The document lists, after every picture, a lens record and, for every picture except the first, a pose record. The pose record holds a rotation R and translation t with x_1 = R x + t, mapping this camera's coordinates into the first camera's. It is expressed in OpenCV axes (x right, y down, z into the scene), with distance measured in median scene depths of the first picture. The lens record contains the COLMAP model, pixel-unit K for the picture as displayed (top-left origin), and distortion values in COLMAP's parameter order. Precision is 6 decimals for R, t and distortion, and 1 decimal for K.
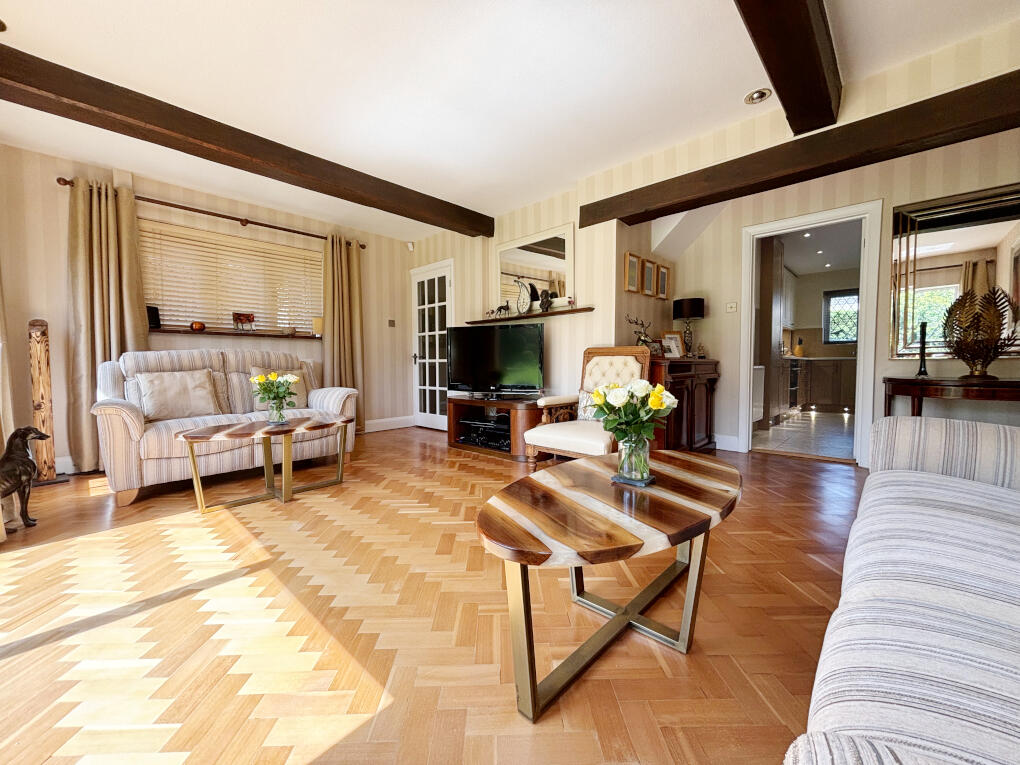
lens RADIAL K [[409.8, 0, 508.6], [0, 409.8, 381.1], [0, 0, 1]] dist [-0.000788, 0.000024]
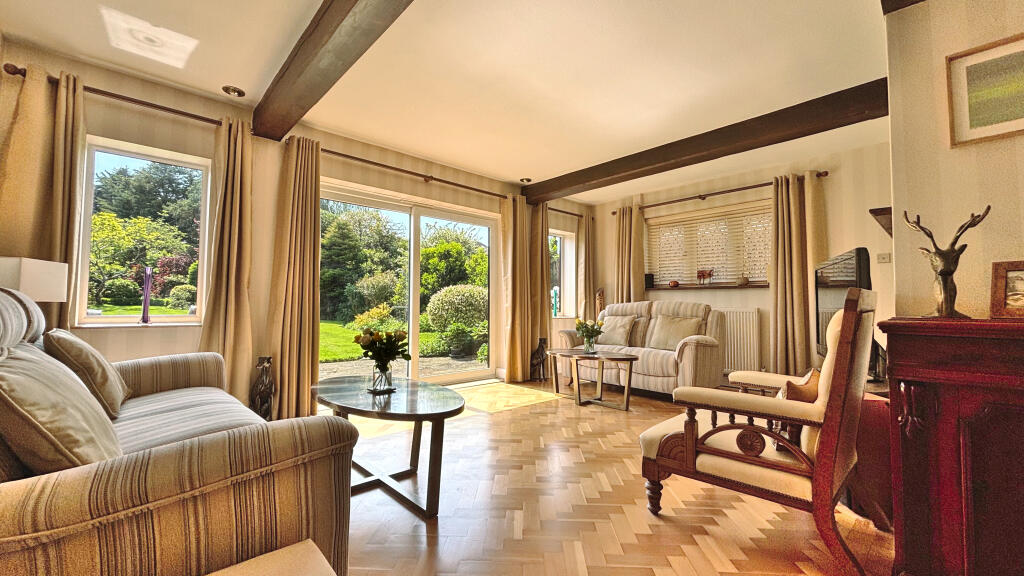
lens RADIAL K [[404.3, 0, 505.7], [0, 404.3, 285.4], [0, 0, 1]] dist [0.000496, -0.000009]
pose [[-0.071666, -0.047941, -0.996276, 0.656401], [-0.048001, 0.997853, -0.044564, -0.042735], [0.996273, 0.044628, -0.073813, 0.557352]]
